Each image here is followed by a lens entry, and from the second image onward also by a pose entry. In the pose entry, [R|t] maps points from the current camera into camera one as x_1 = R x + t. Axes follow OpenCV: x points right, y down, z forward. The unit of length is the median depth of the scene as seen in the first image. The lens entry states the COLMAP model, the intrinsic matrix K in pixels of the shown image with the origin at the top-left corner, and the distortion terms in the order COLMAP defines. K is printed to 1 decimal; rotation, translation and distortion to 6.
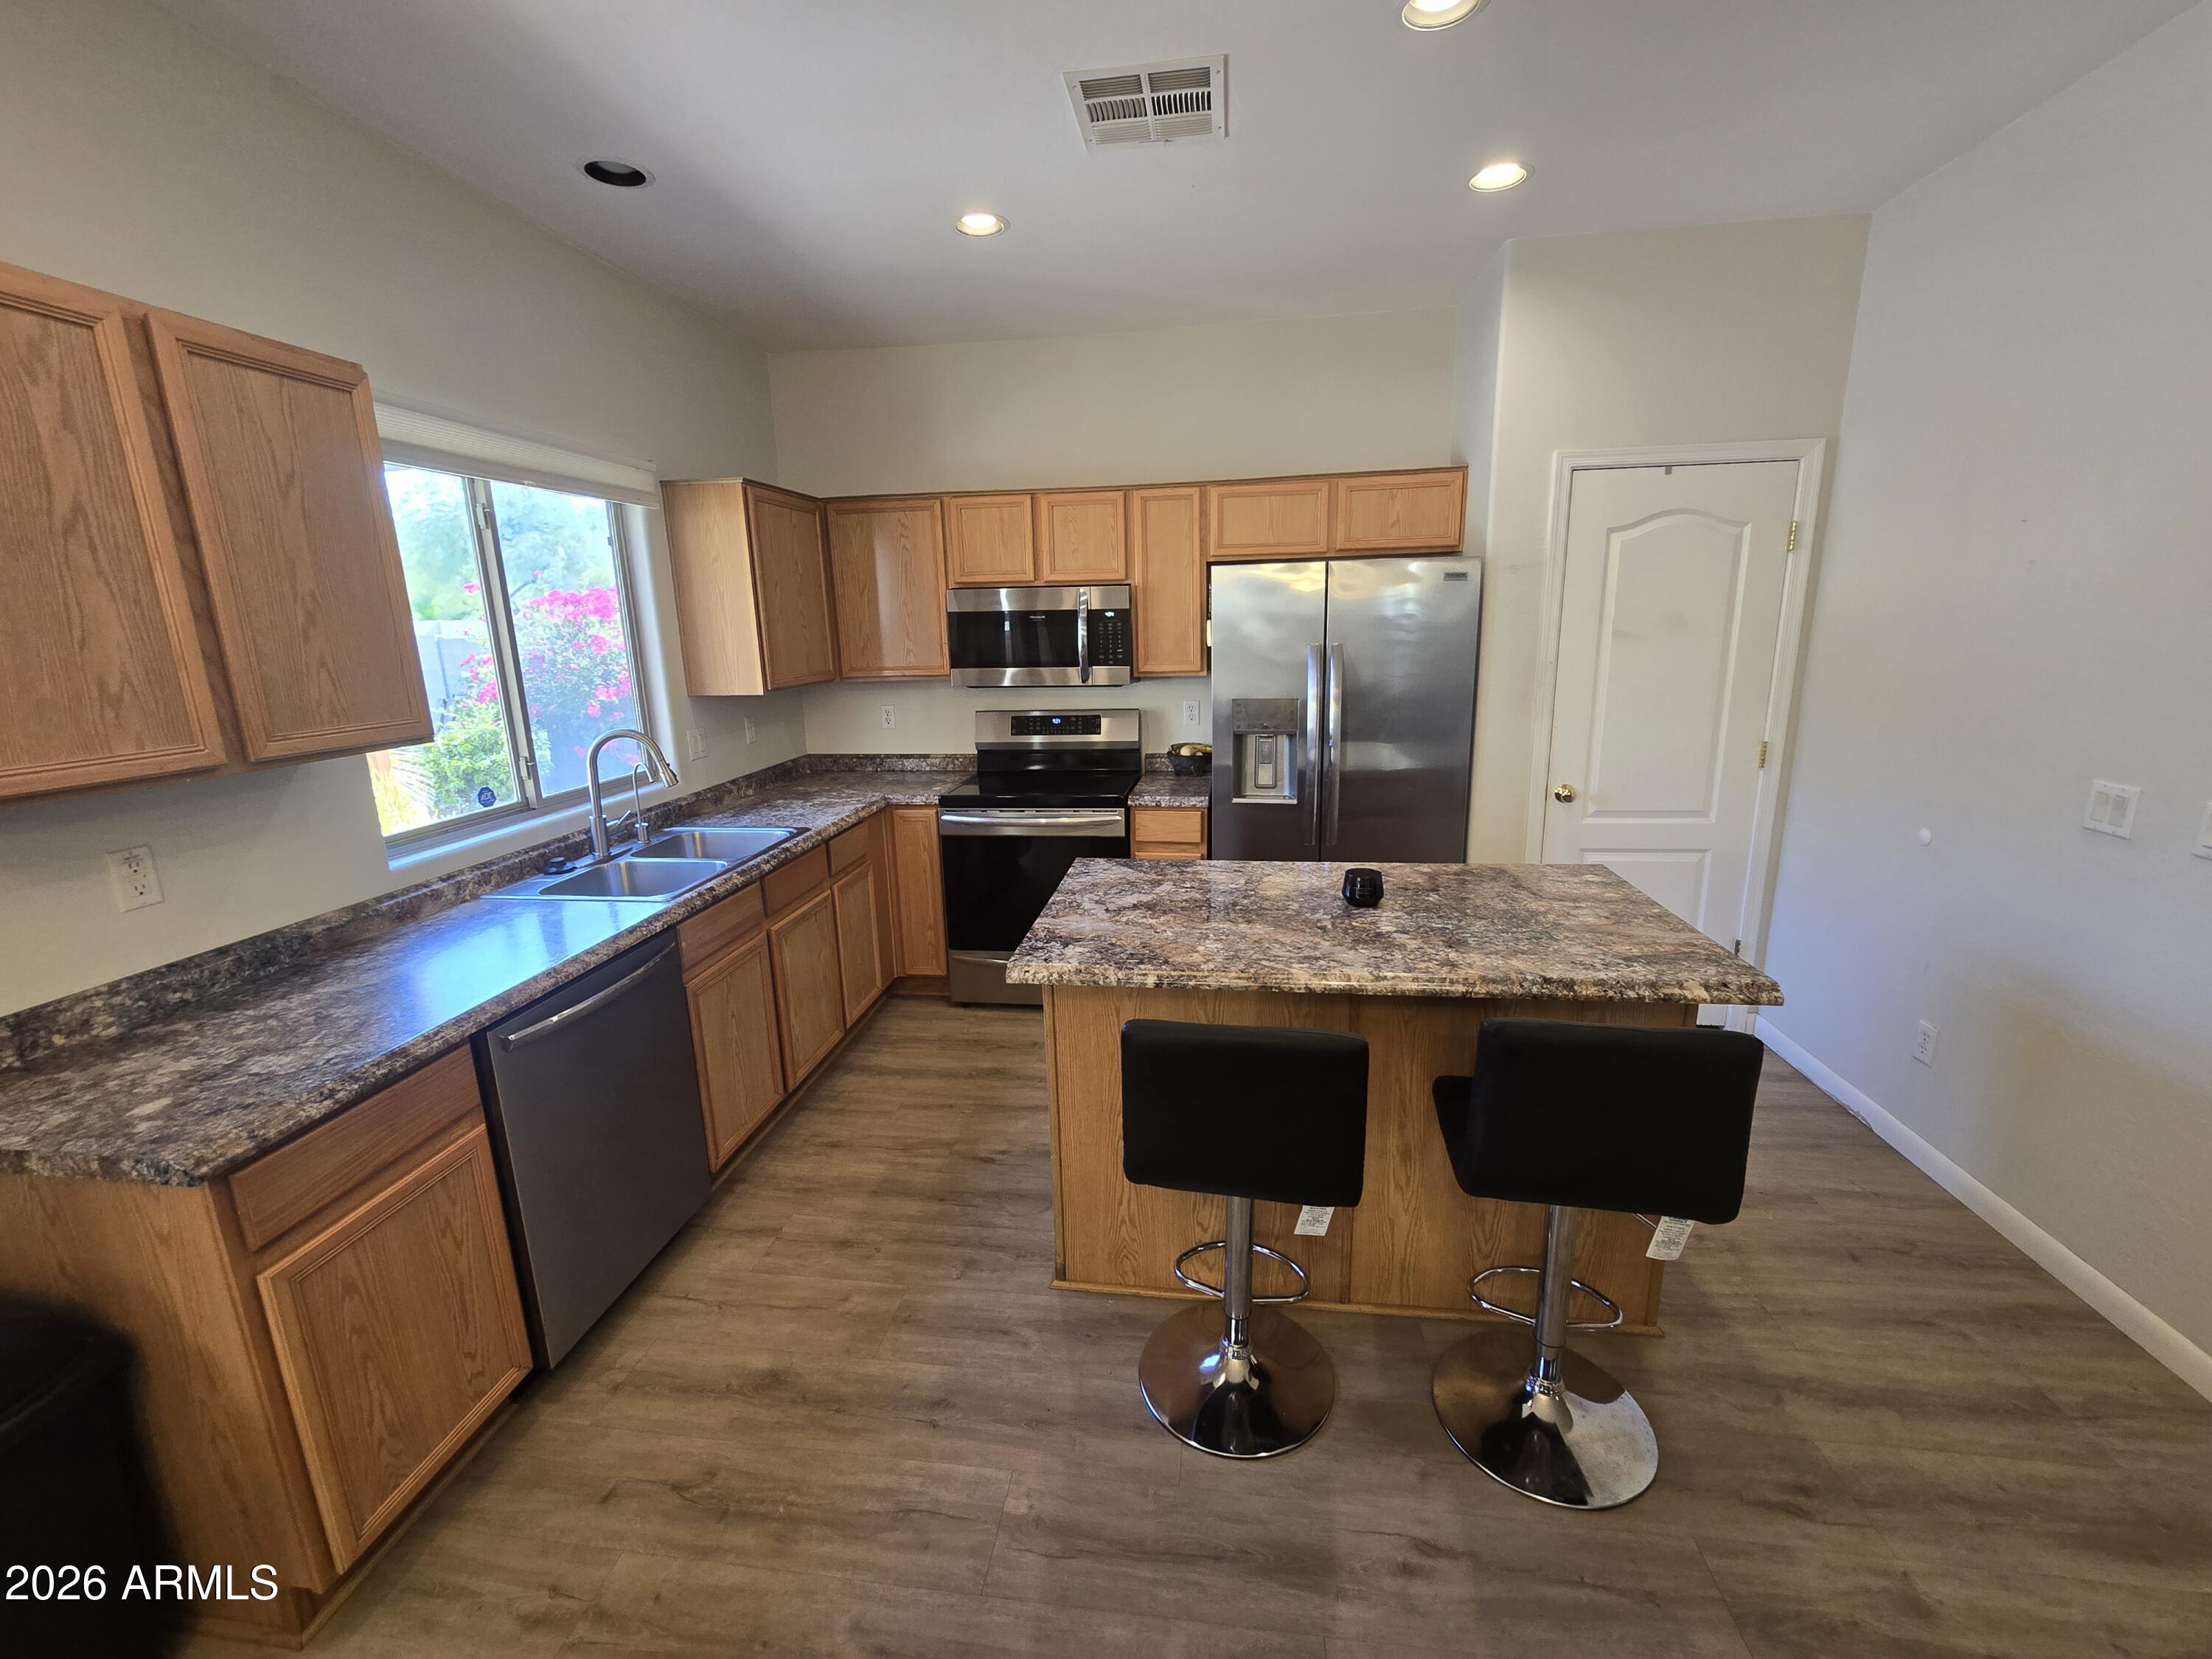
lens RADIAL K [[910.0, 0, 1111.2], [0, 910.0, 820.7], [0, 0, 1]] dist [-0.001732, -0.000144]
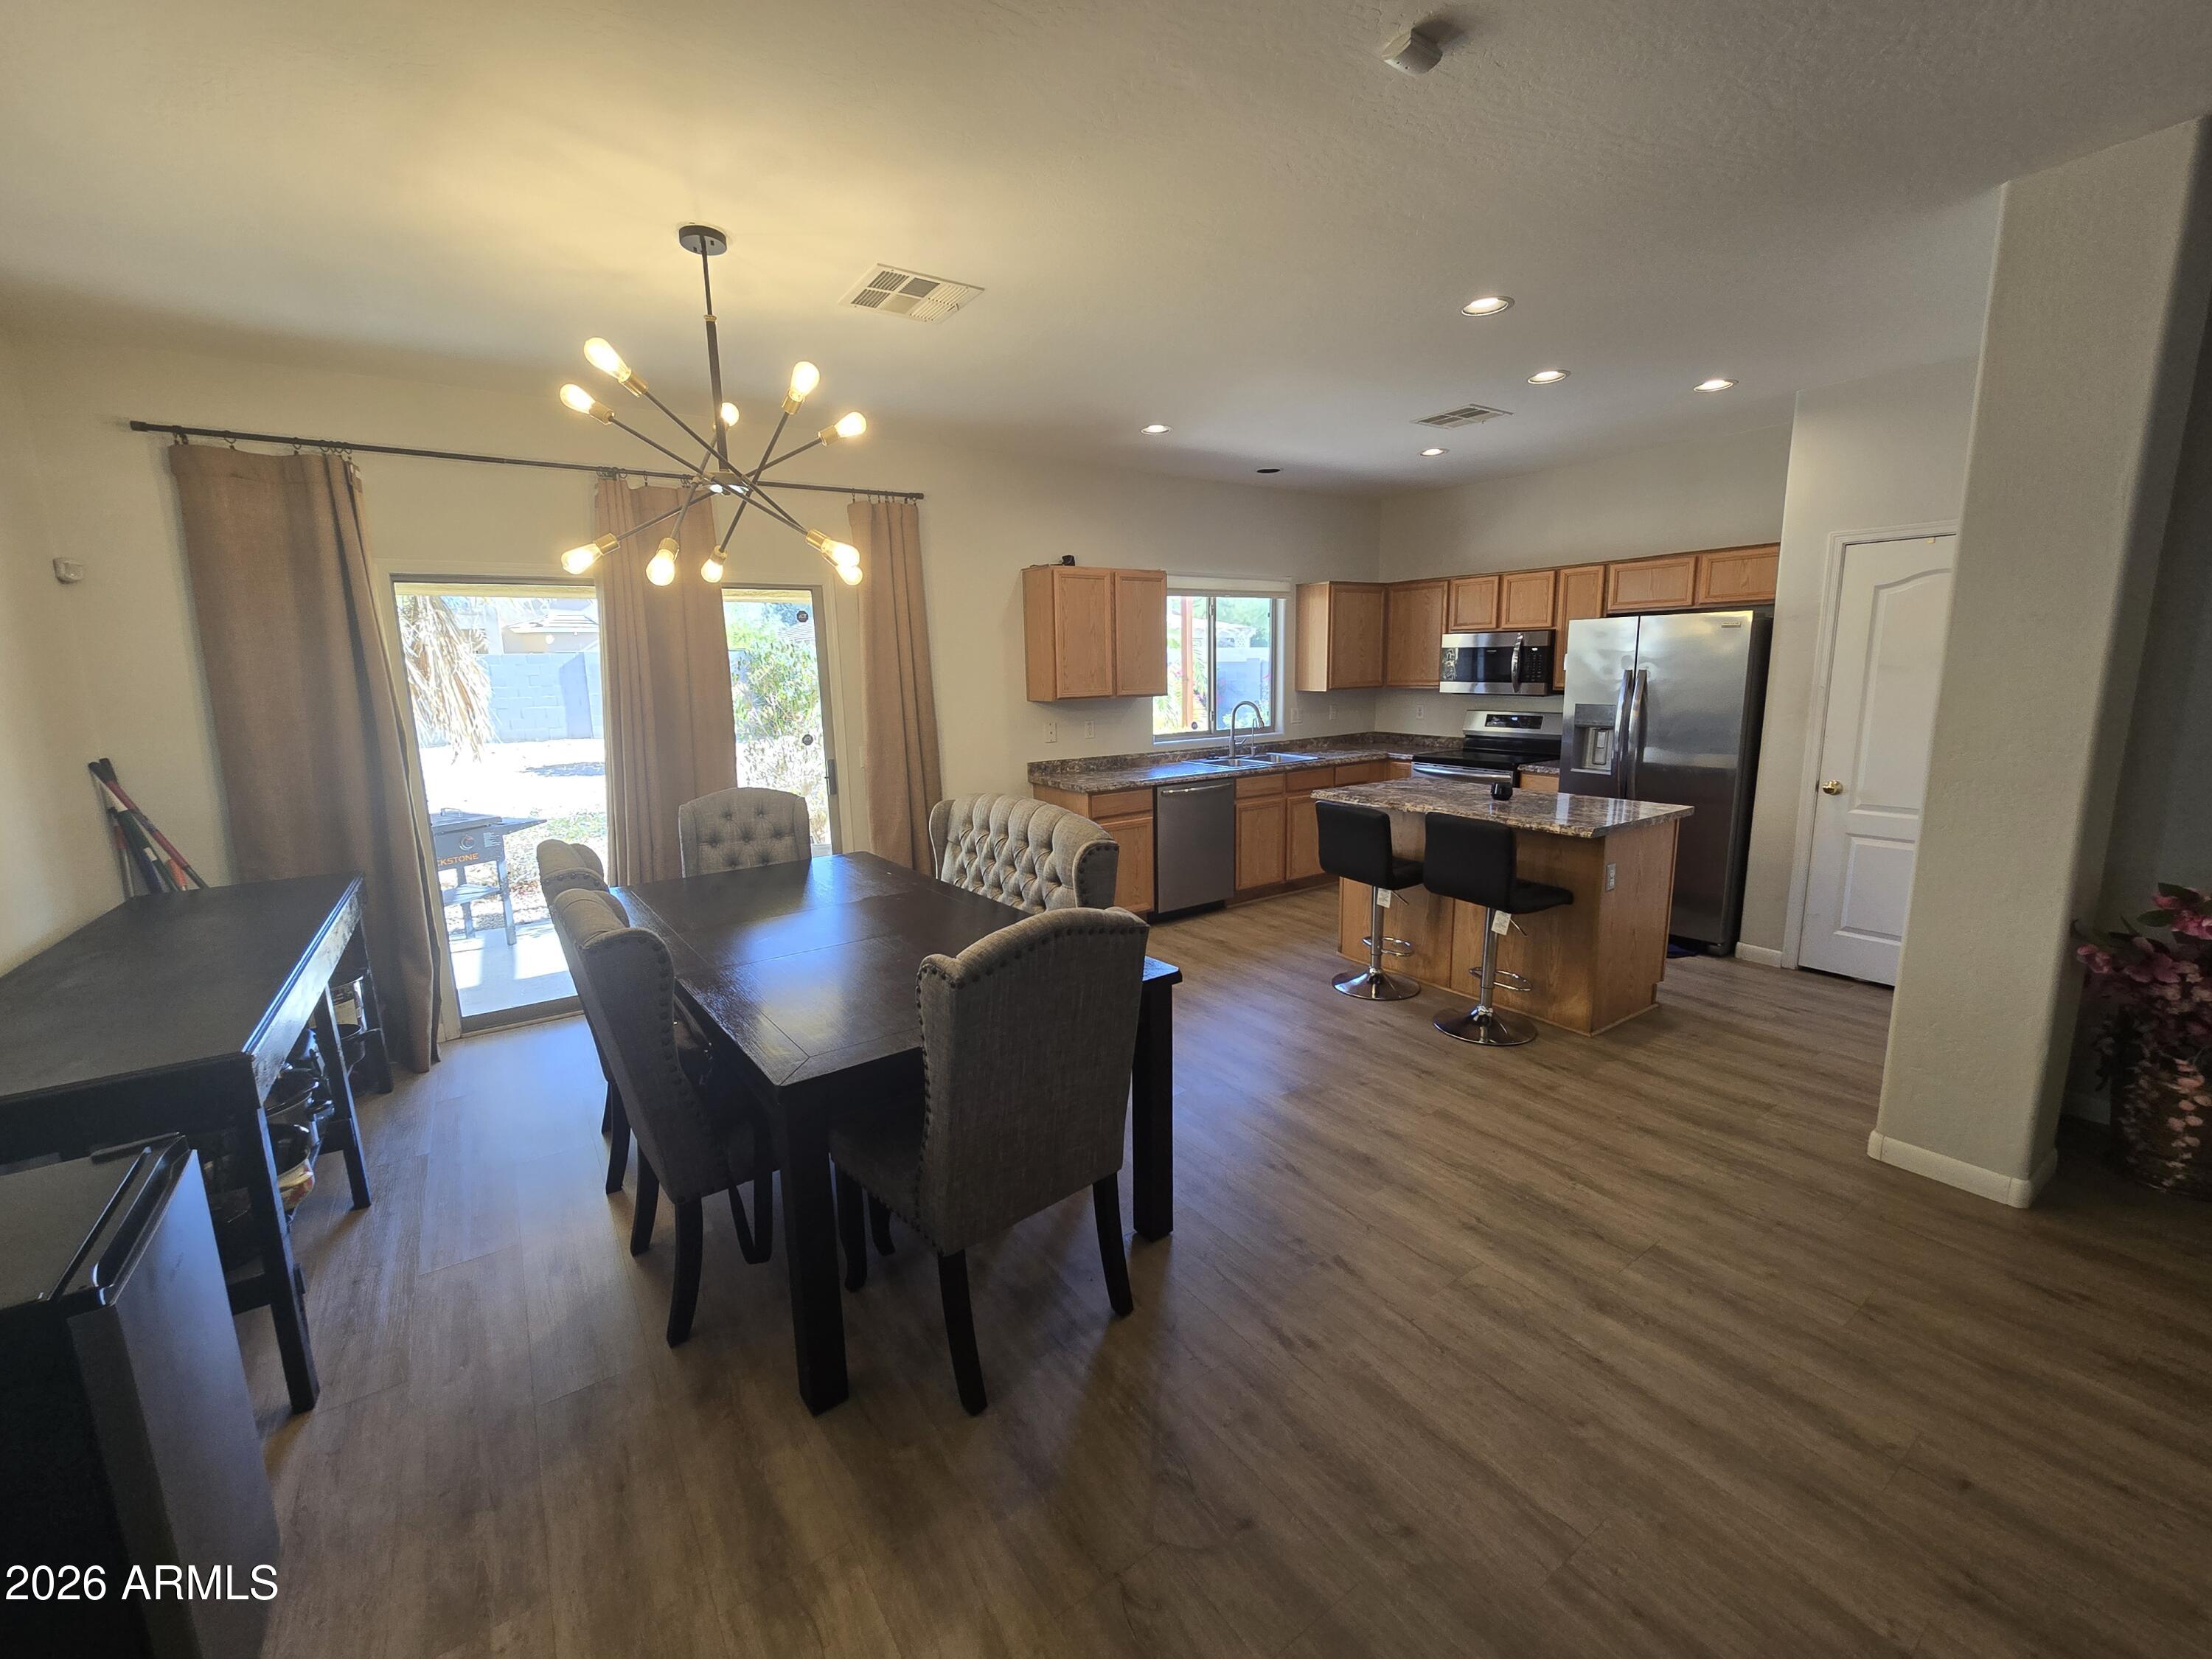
lens RADIAL K [[910.0, 0, 1111.2], [0, 910.0, 820.7], [0, 0, 1]] dist [-0.001732, -0.000144]
pose [[0.672672, 0.138541, -0.726856, 0.803010], [-0.158482, 0.986495, 0.041361, 0.133128], [0.722770, 0.087372, 0.685544, -0.667131]]
